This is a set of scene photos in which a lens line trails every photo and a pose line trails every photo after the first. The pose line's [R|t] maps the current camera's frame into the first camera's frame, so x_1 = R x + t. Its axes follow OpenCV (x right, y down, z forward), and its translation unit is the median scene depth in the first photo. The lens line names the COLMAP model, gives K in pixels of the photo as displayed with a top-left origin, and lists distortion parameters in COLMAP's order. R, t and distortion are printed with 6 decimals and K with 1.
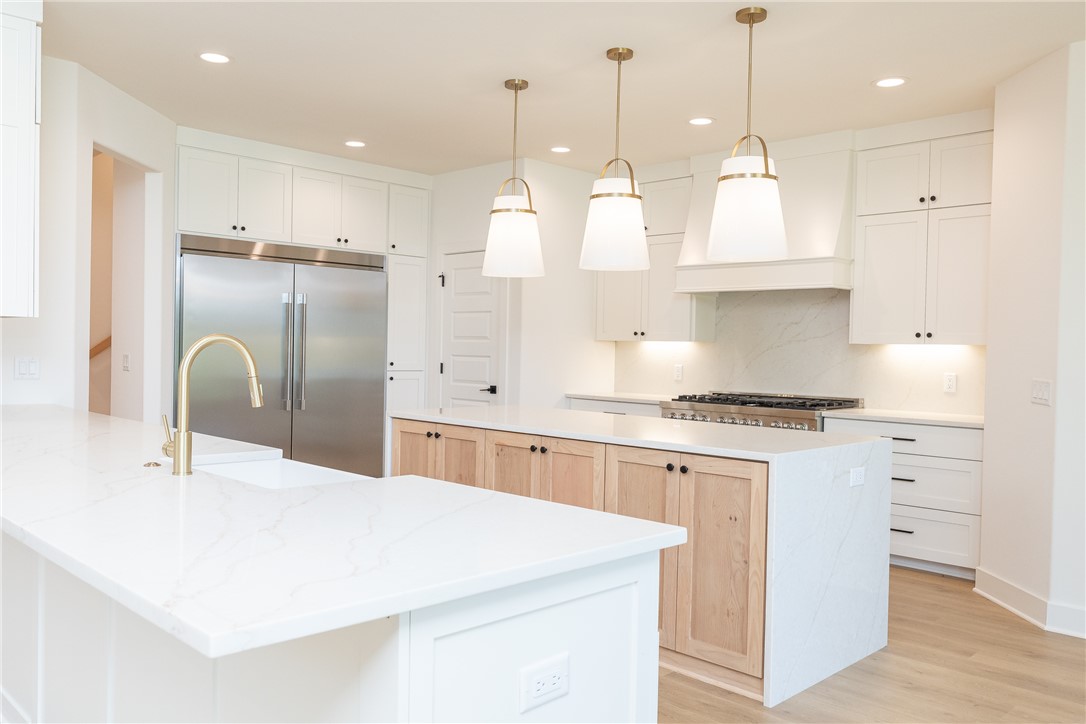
lens RADIAL K [[867.4, 0, 543.0], [0, 867.4, 362.0], [0, 0, 1]] dist [-0.006309, -0.003341]
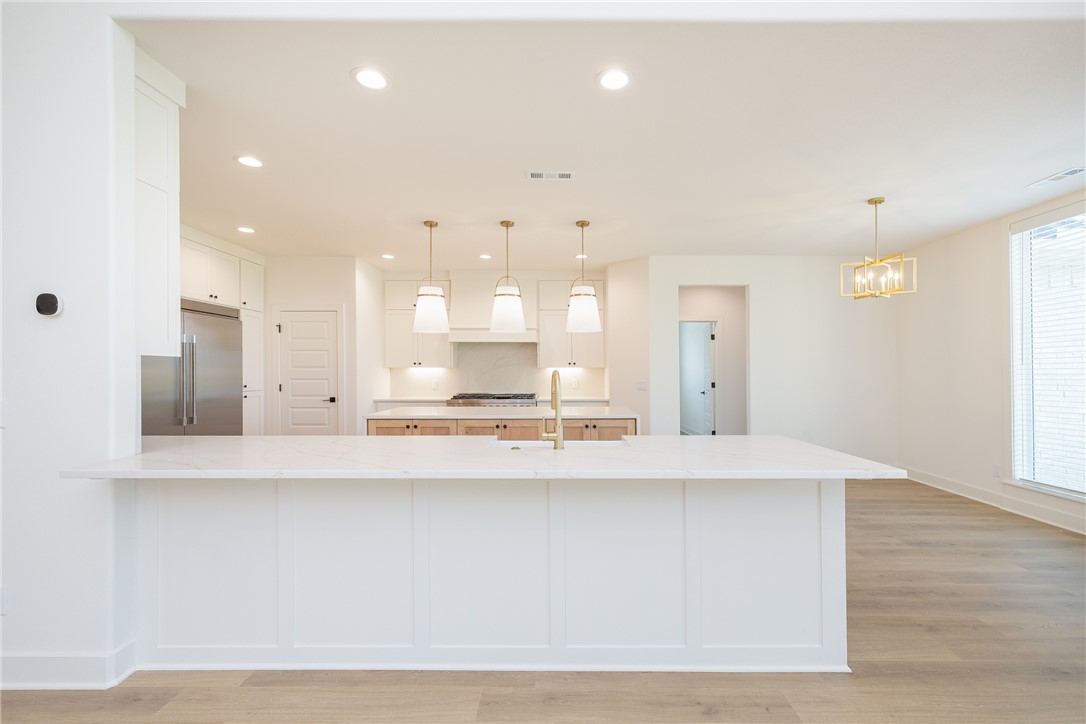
lens RADIAL K [[466.4, 0, 558.0], [0, 466.4, 371.7], [0, 0, 1]] dist [0.001095, 0.000042]
pose [[0.707066, -0.020646, 0.706846, -0.402337], [0.026501, 0.999645, 0.002690, -0.011910], [-0.706650, 0.016830, 0.707363, 0.118826]]
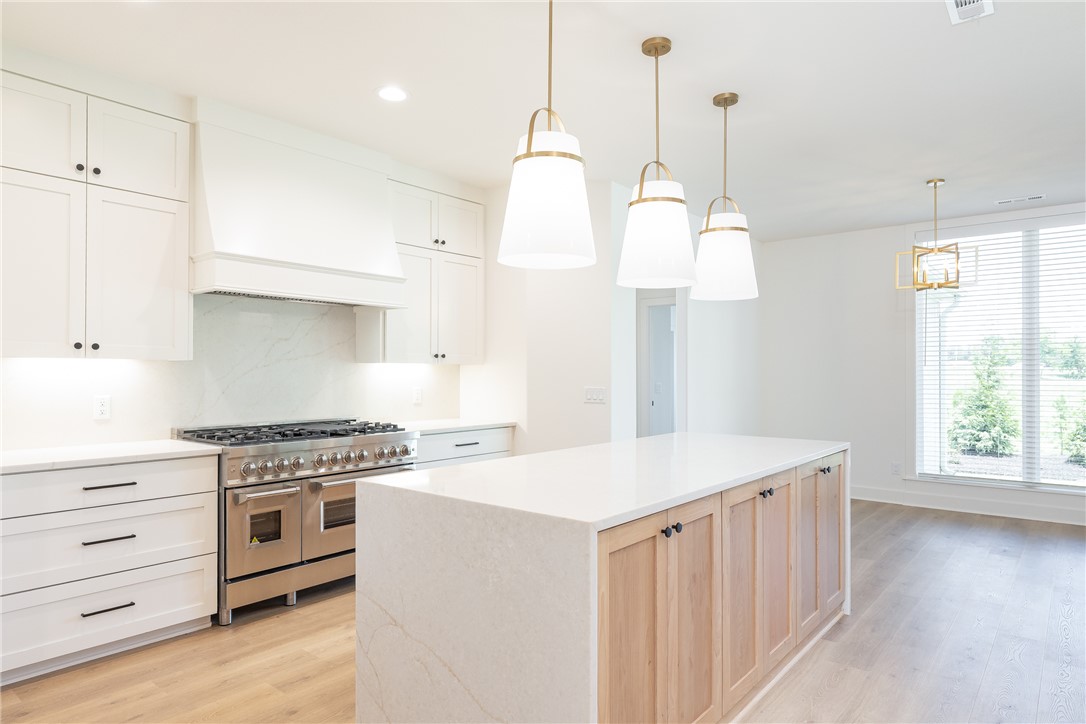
lens RADIAL K [[660.6, 0, 543.0], [0, 660.6, 362.0], [0, 0, 1]] dist [-0.002311, 0.000733]
pose [[-0.107384, -0.010802, 0.994159, -0.404069], [0.009941, 0.999879, 0.011938, -0.027003], [-0.994168, 0.011165, -0.107264, 0.807995]]
